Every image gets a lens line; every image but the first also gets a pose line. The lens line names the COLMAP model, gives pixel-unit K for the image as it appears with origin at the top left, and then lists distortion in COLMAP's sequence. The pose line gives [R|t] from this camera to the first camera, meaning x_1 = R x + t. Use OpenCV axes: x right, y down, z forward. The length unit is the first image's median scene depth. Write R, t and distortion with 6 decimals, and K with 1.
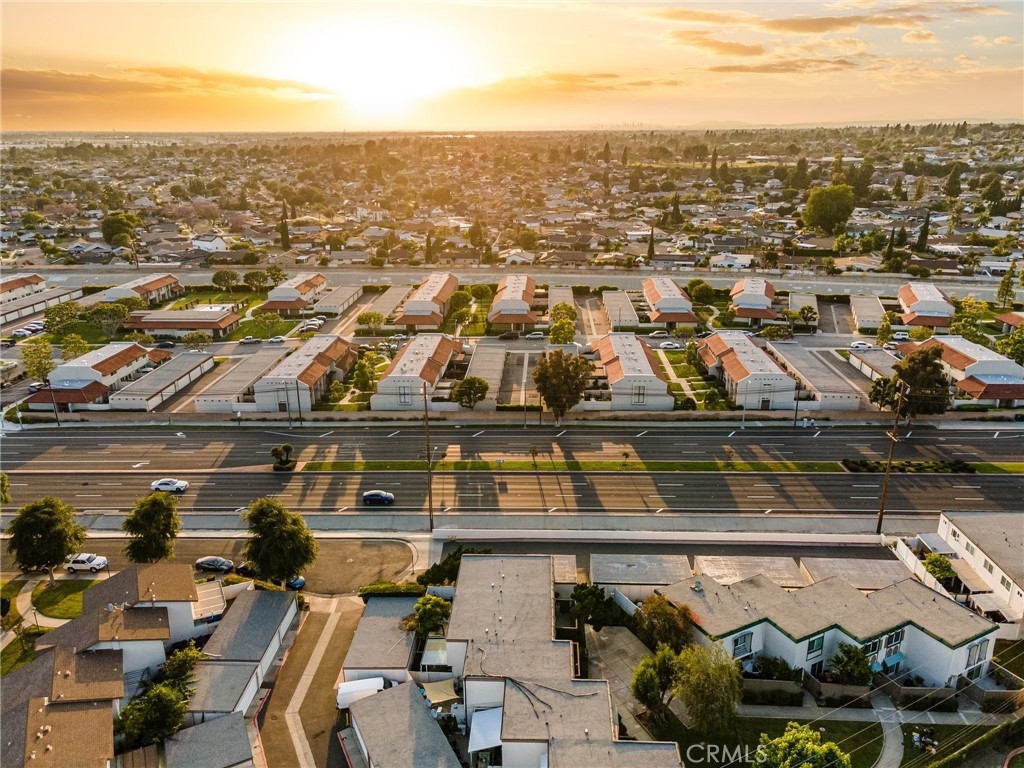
lens RADIAL K [[754.9, 0, 513.4], [0, 754.9, 371.3], [0, 0, 1]] dist [0.041505, 0.005906]
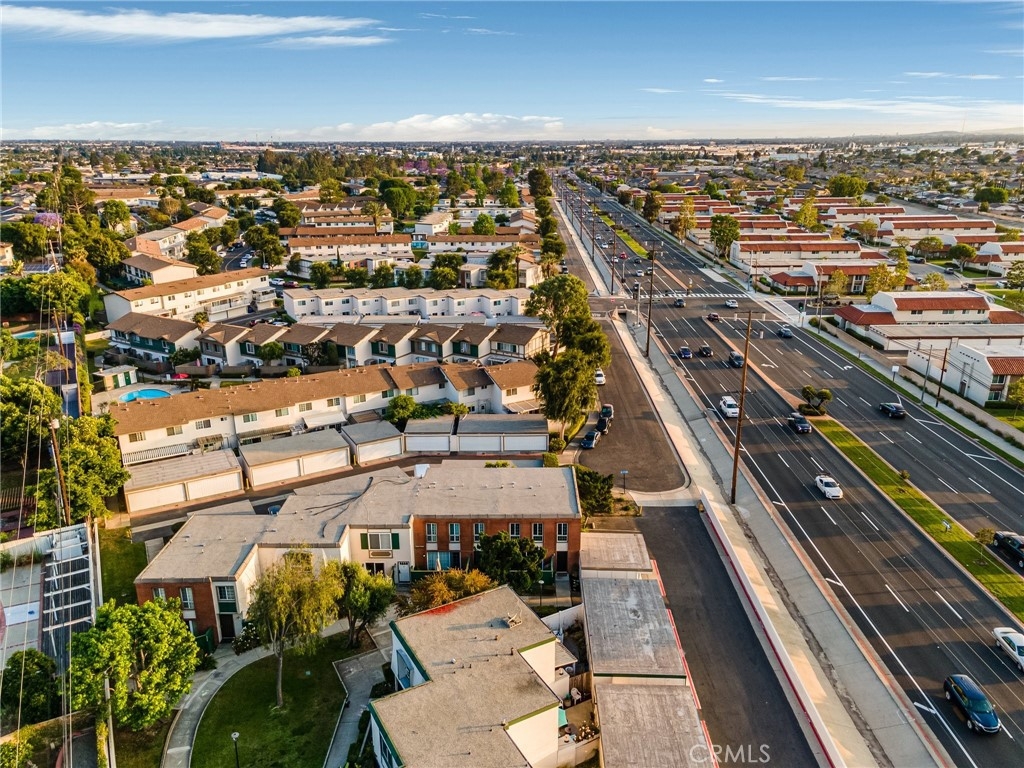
lens RADIAL K [[745.9, 0, 518.2], [0, 745.9, 387.0], [0, 0, 1]] dist [0.038478, 0.004661]
pose [[0.034561, 0.324478, -0.945262, 0.504630], [-0.303245, 0.904640, 0.299447, -0.057965], [0.952286, 0.276296, 0.129662, 0.559140]]
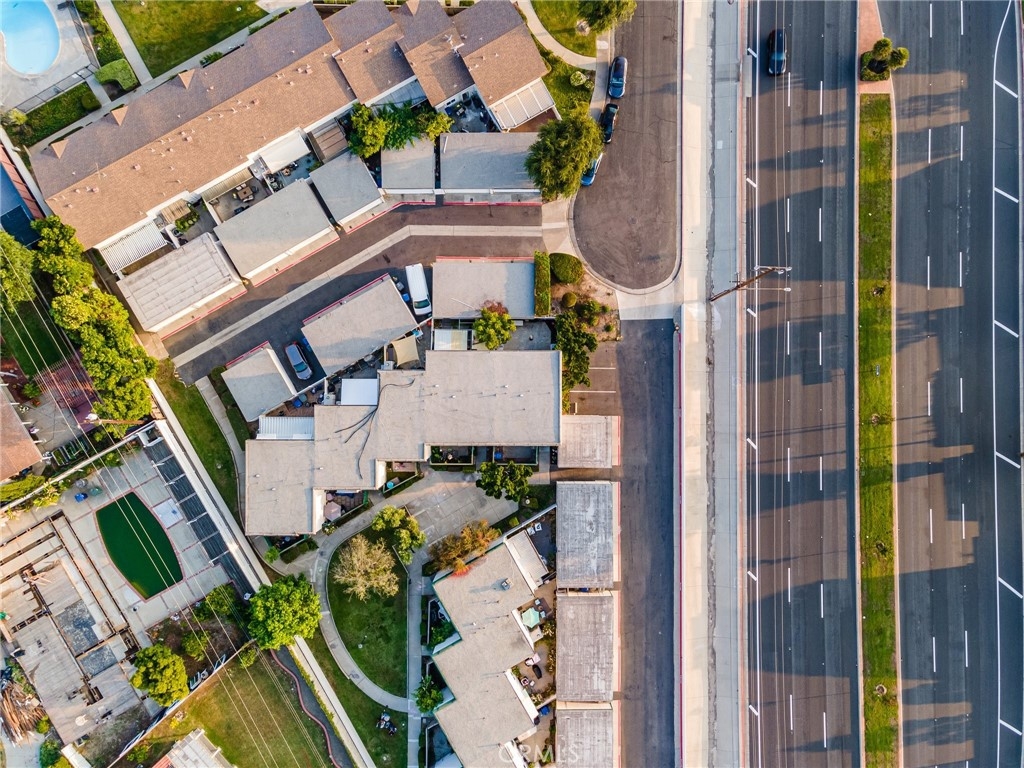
lens RADIAL K [[745.9, 0, 518.2], [0, 745.9, 387.0], [0, 0, 1]] dist [0.038478, 0.004661]
pose [[0.041447, 0.999141, 0.000063, -0.017173], [-0.306366, 0.012649, 0.951830, -0.444355], [0.951011, -0.039470, 0.306627, 0.460154]]
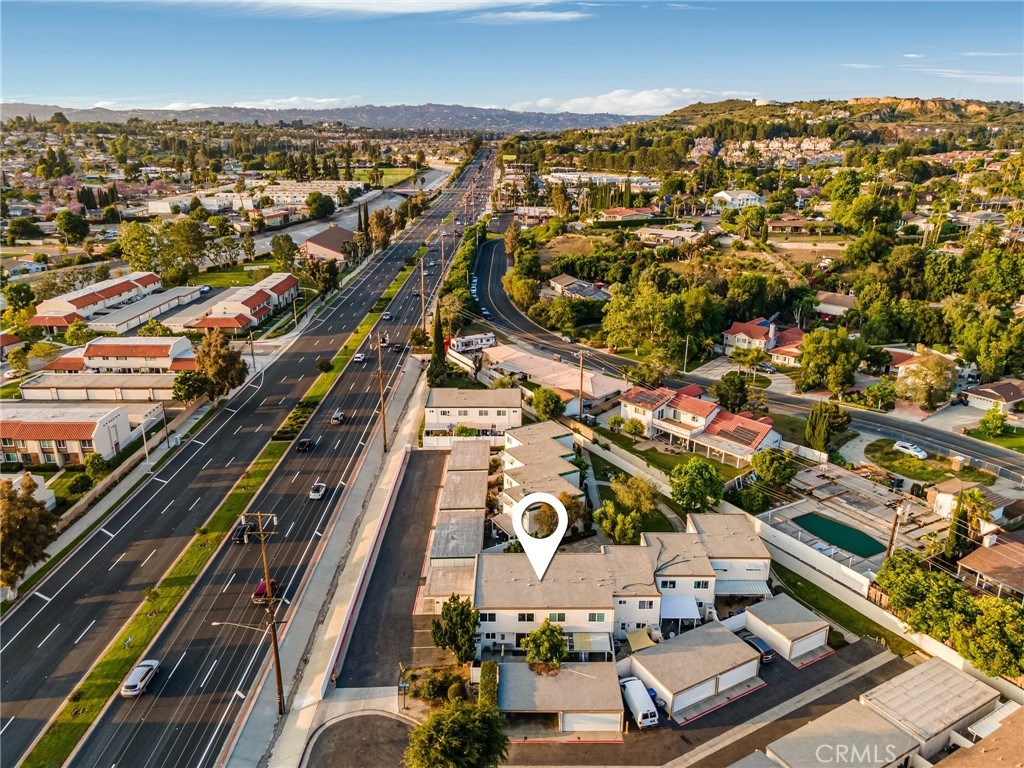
lens RADIAL K [[745.9, 0, 518.2], [0, 745.9, 387.0], [0, 0, 1]] dist [0.038478, 0.004661]
pose [[-0.050341, -0.312539, 0.948570, -0.584934], [0.304627, 0.899710, 0.312607, -0.179330], [-0.951140, 0.304697, 0.049916, 0.575227]]
